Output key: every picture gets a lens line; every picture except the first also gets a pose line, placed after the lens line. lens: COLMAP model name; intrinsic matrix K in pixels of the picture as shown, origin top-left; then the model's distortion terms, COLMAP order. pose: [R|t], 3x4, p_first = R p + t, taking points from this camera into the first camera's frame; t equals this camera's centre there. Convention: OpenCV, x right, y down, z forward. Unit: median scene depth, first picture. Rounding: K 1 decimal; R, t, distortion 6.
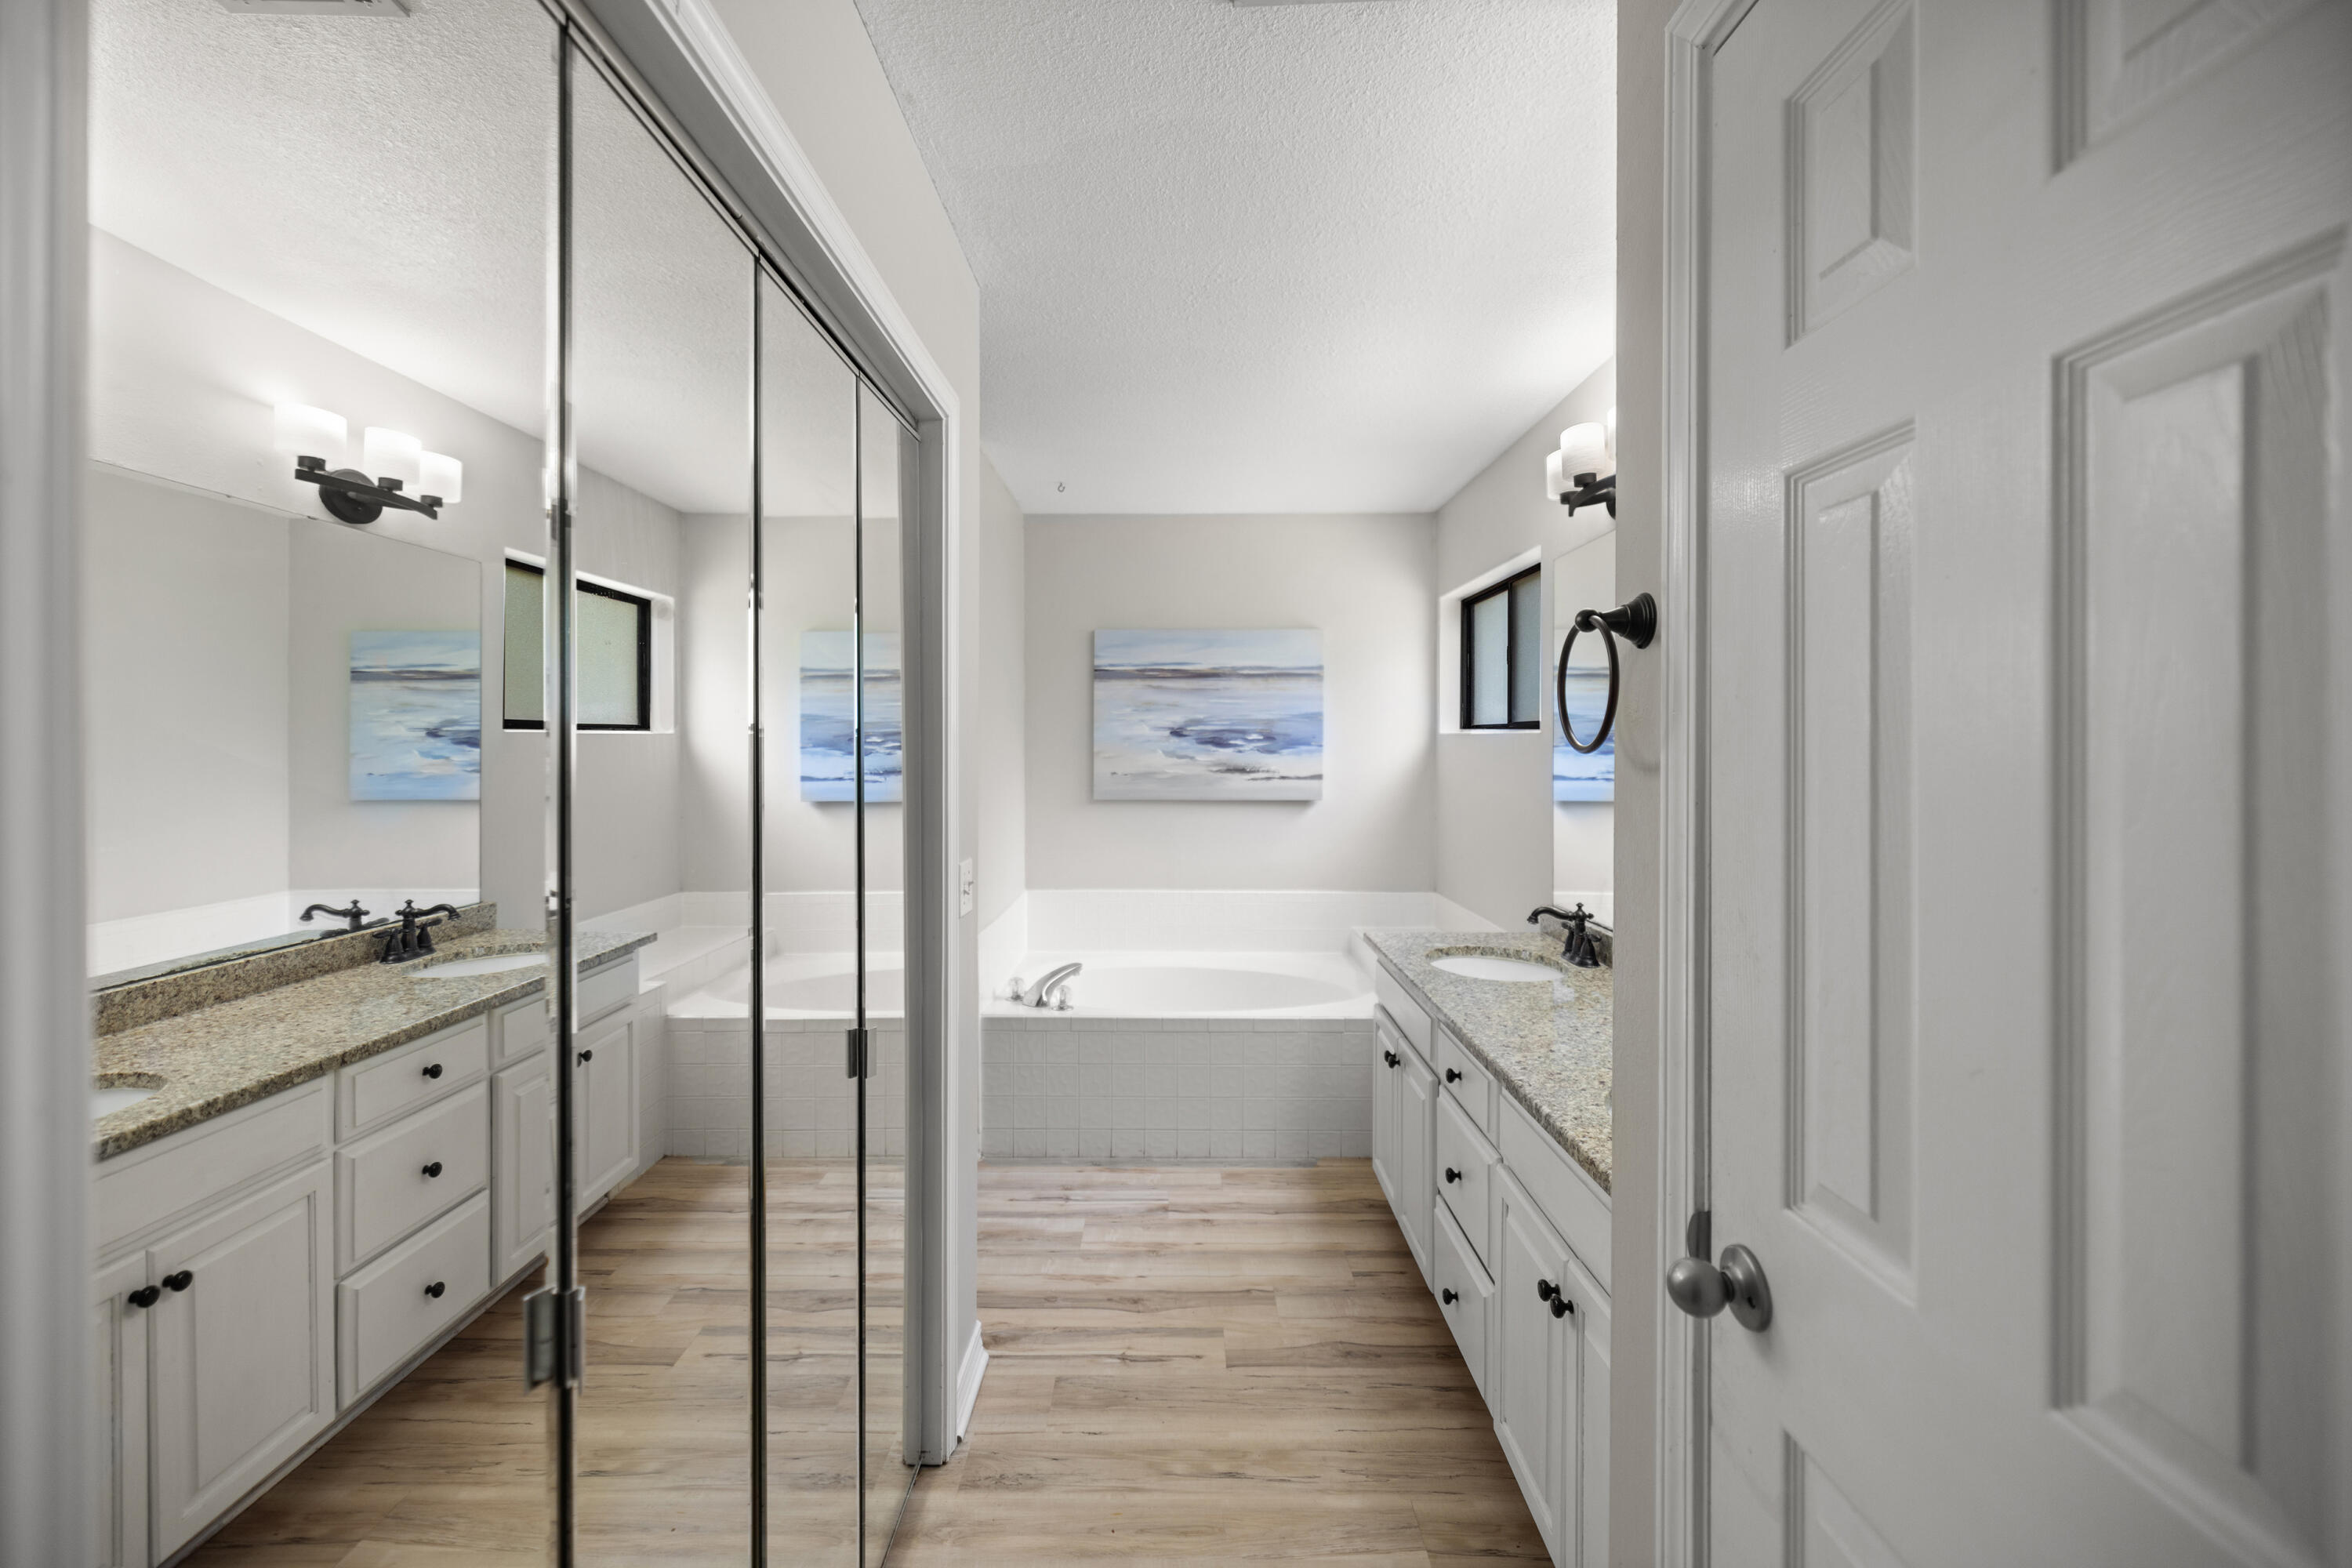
lens RADIAL K [[966.2, 0, 1147.0], [0, 966.2, 744.8], [0, 0, 1]] dist [-0.000503, -0.000047]
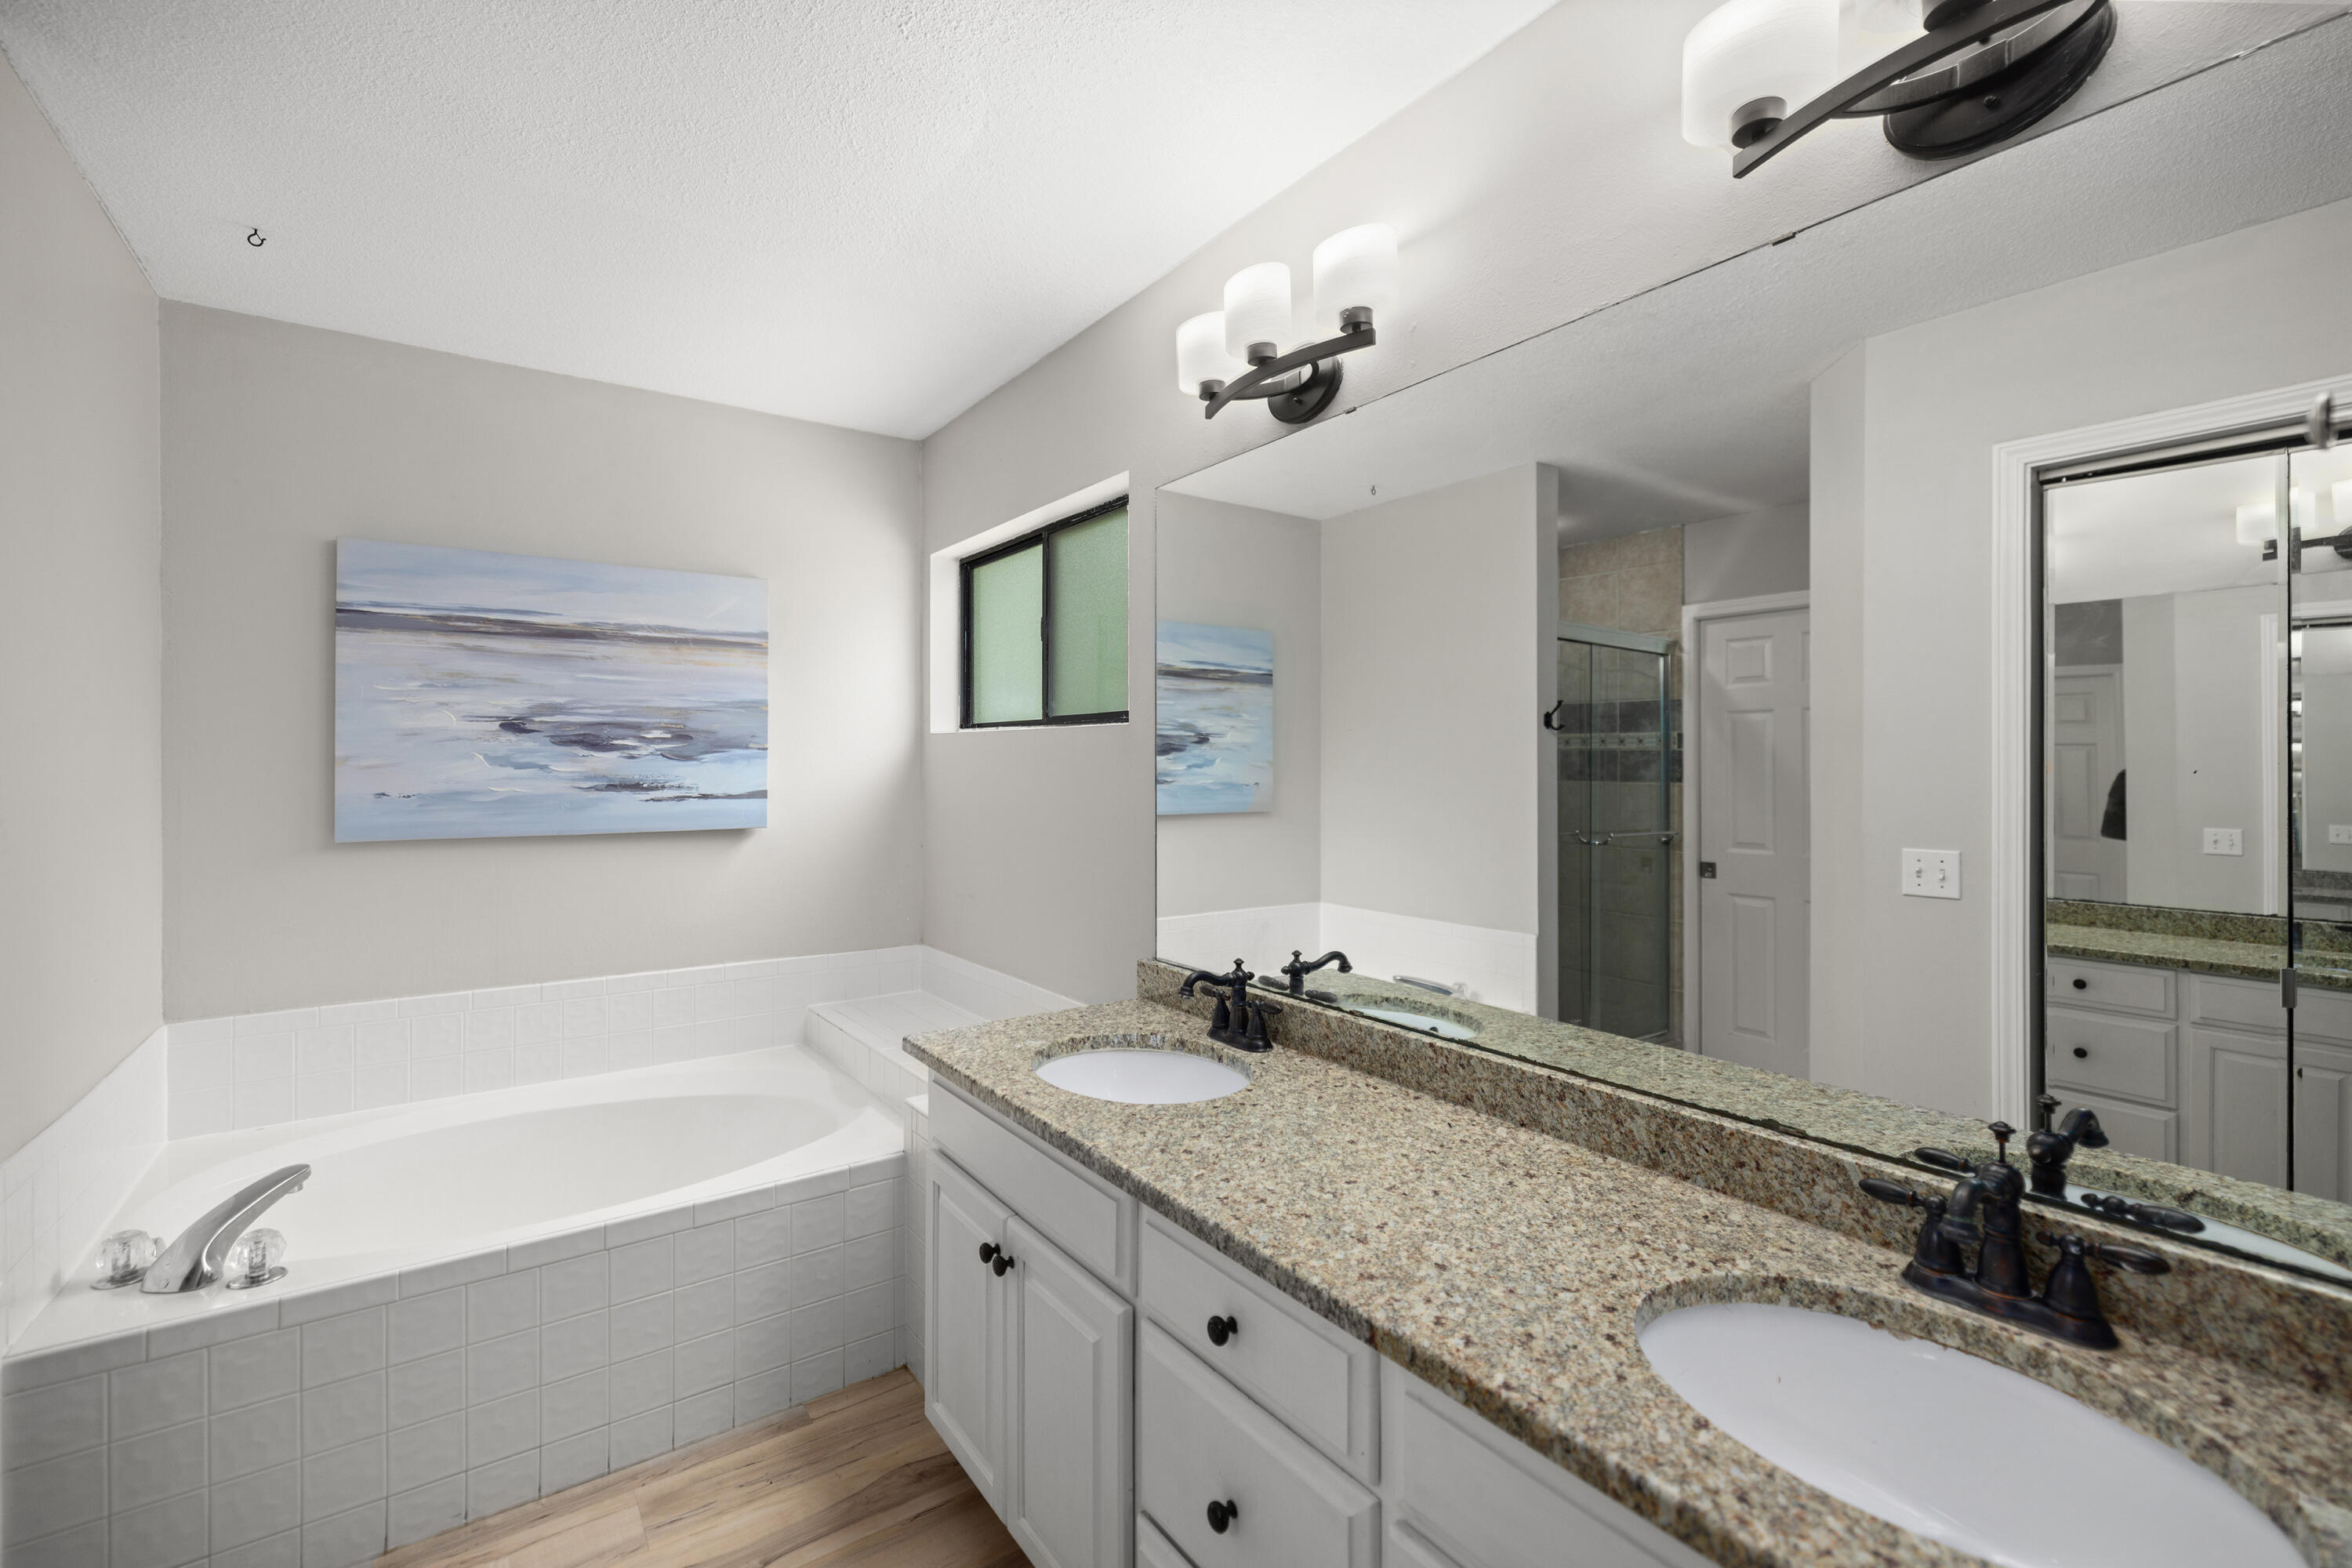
lens RADIAL K [[992.5, 0, 1162.4], [0, 992.5, 763.4], [0, 0, 1]] dist [-0.001895, -0.000243]
pose [[0.797232, 0.000503, 0.603673, -0.021517], [0.000718, 0.999998, -0.001782, 0.013329], [-0.603672, 0.001854, 0.797230, 0.280702]]
